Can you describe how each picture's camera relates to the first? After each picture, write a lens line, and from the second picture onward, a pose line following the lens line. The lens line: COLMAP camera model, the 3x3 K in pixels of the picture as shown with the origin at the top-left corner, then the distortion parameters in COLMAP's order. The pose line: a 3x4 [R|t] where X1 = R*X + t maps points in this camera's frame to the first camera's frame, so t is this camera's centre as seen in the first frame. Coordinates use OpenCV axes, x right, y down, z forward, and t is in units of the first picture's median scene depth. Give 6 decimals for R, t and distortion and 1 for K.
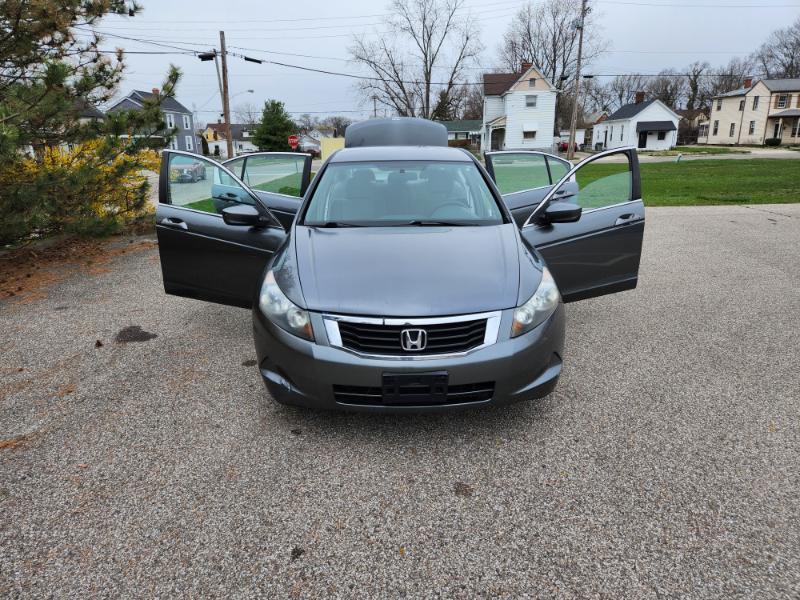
lens RADIAL K [[527.4, 0, 401.6], [0, 527.4, 297.1], [0, 0, 1]] dist [0.072895, -0.059198]
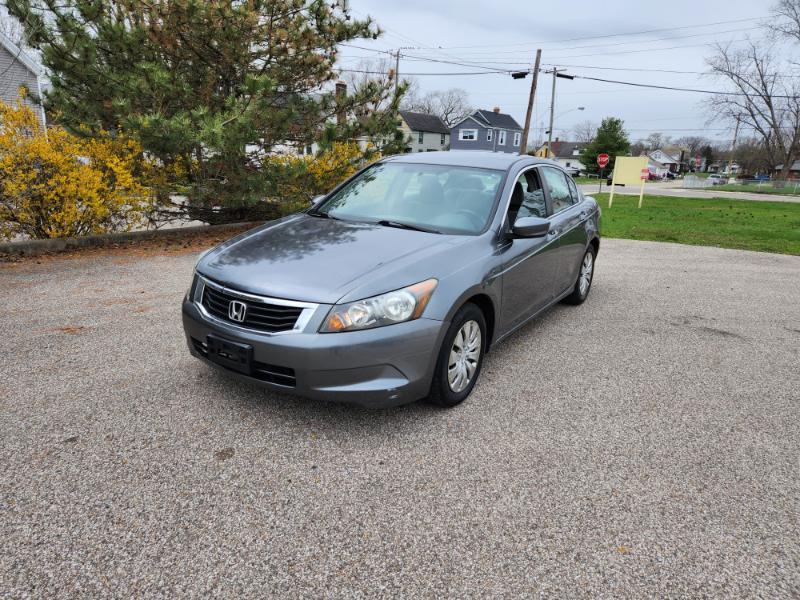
lens RADIAL K [[527.4, 0, 396.5], [0, 527.4, 310.0], [0, 0, 1]] dist [0.072895, -0.059198]
pose [[0.821997, 0.205259, -0.531216, 0.263623], [-0.210330, 0.976259, 0.051760, -0.014424], [0.529229, 0.069183, 0.845654, 0.073430]]
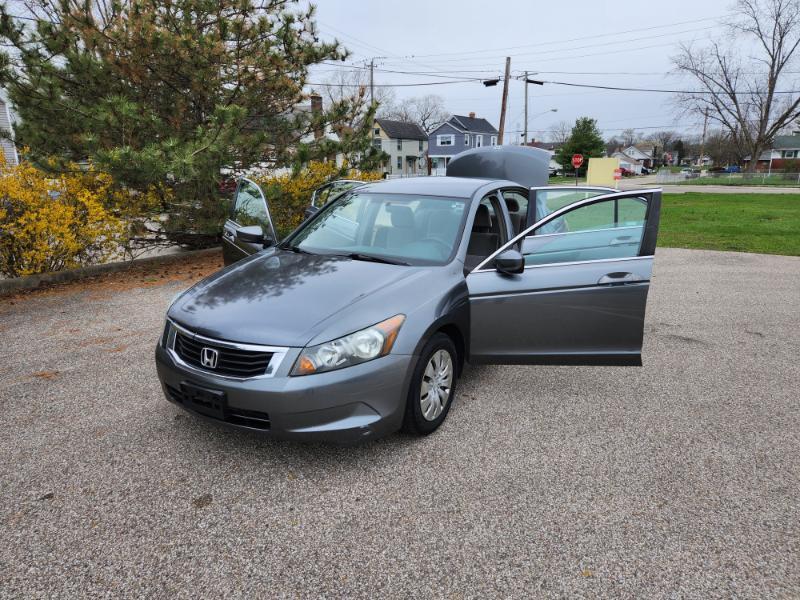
lens RADIAL K [[527.4, 0, 403.1], [0, 527.4, 307.6], [0, 0, 1]] dist [0.072895, -0.059198]
pose [[0.849616, 0.152884, -0.504756, 0.276846], [-0.159132, 0.986770, 0.031026, -0.037206], [0.502821, 0.053962, 0.862704, 0.069142]]
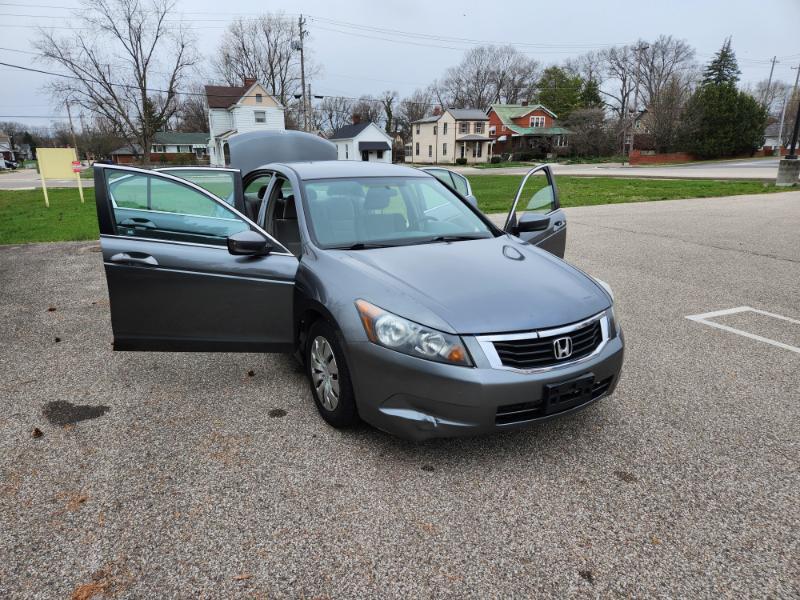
lens RADIAL K [[527.4, 0, 394.8], [0, 527.4, 306.8], [0, 0, 1]] dist [0.072895, -0.059198]
pose [[0.883497, -0.117797, 0.453384, -0.220201], [0.122243, 0.992307, 0.019606, -0.018146], [-0.452205, 0.038101, 0.891100, 0.064477]]
